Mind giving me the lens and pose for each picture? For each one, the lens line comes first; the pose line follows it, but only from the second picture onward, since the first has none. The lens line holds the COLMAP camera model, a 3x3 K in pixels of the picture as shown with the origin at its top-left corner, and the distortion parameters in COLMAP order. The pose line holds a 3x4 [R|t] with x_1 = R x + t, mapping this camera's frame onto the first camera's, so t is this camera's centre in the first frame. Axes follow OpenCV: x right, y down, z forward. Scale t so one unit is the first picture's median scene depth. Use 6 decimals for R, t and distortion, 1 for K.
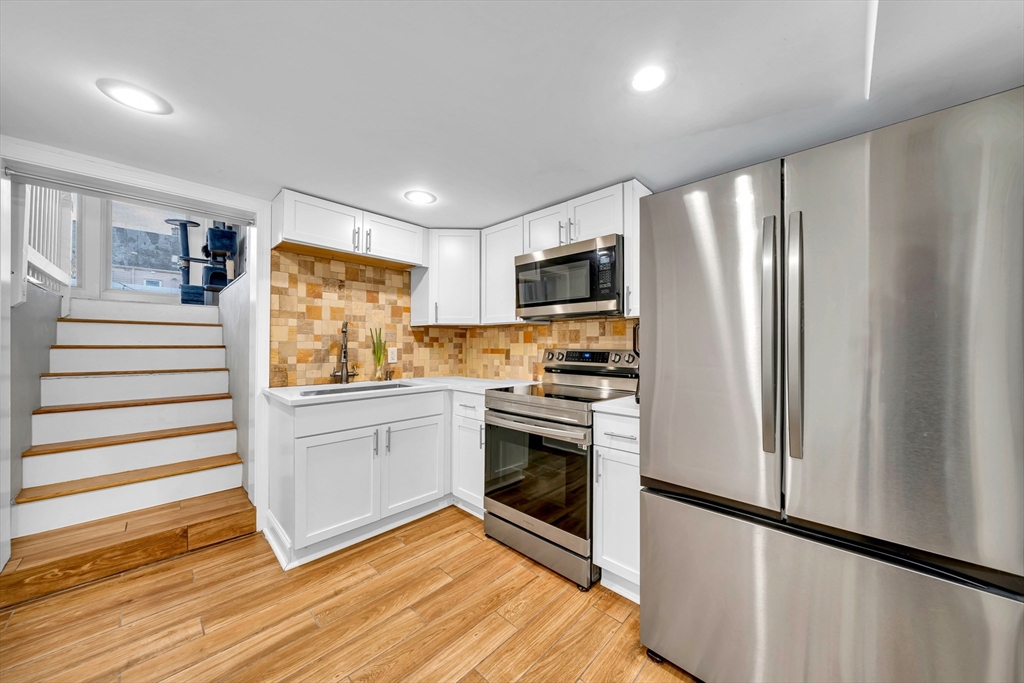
lens RADIAL K [[361.9, 0, 518.7], [0, 361.9, 344.7], [0, 0, 1]] dist [-0.006121, 0.000596]
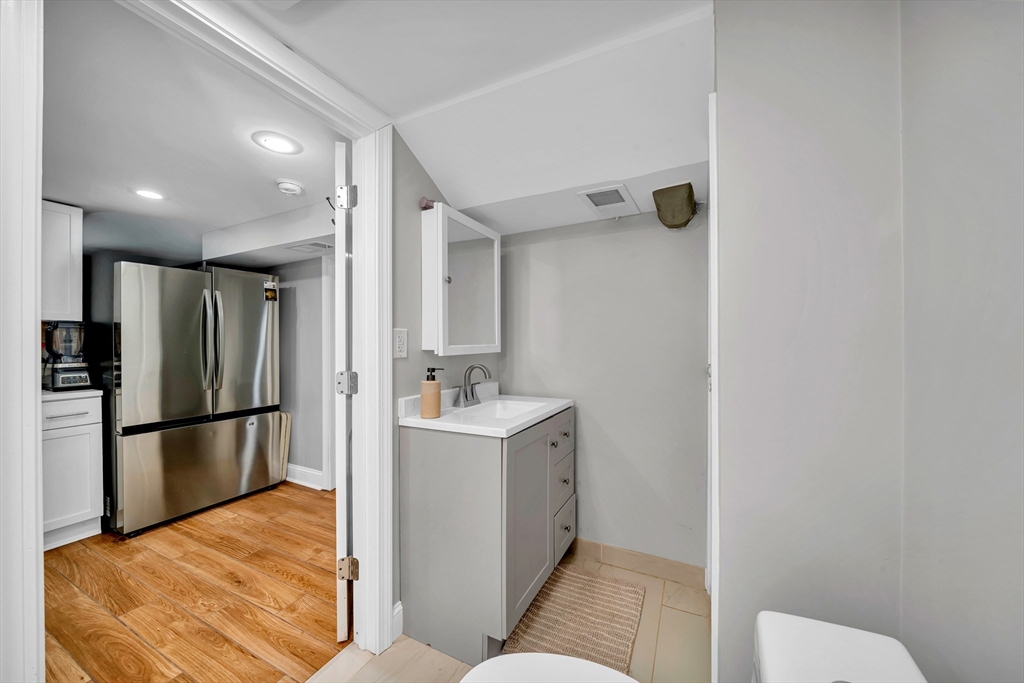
lens RADIAL K [[361.9, 0, 538.9], [0, 361.9, 342.1], [0, 0, 1]] dist [-0.006121, 0.000596]
pose [[-0.332404, -0.010350, 0.943080, -1.060931], [-0.000455, 0.999941, 0.010813, -0.019921], [-0.943137, 0.003165, -0.332389, -0.118740]]
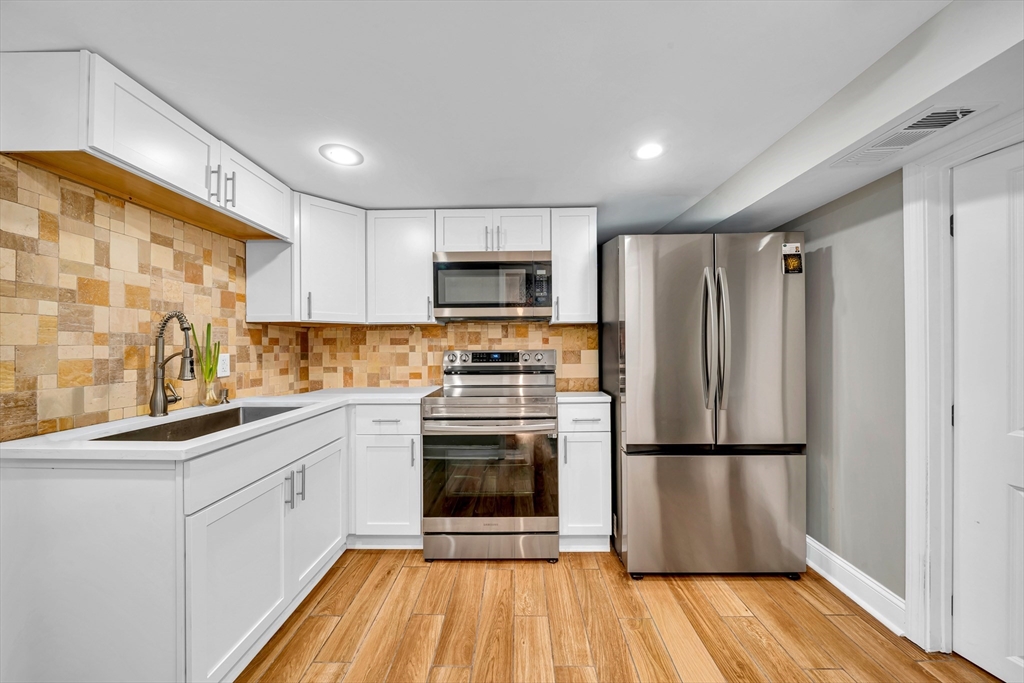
lens RADIAL K [[361.9, 0, 512.8], [0, 361.9, 344.7], [0, 0, 1]] dist [-0.006121, 0.000596]
pose [[0.729430, -0.007573, 0.684014, -0.524437], [0.010239, 0.999948, 0.000152, -0.004017], [-0.683979, 0.006893, 0.729469, 0.195343]]
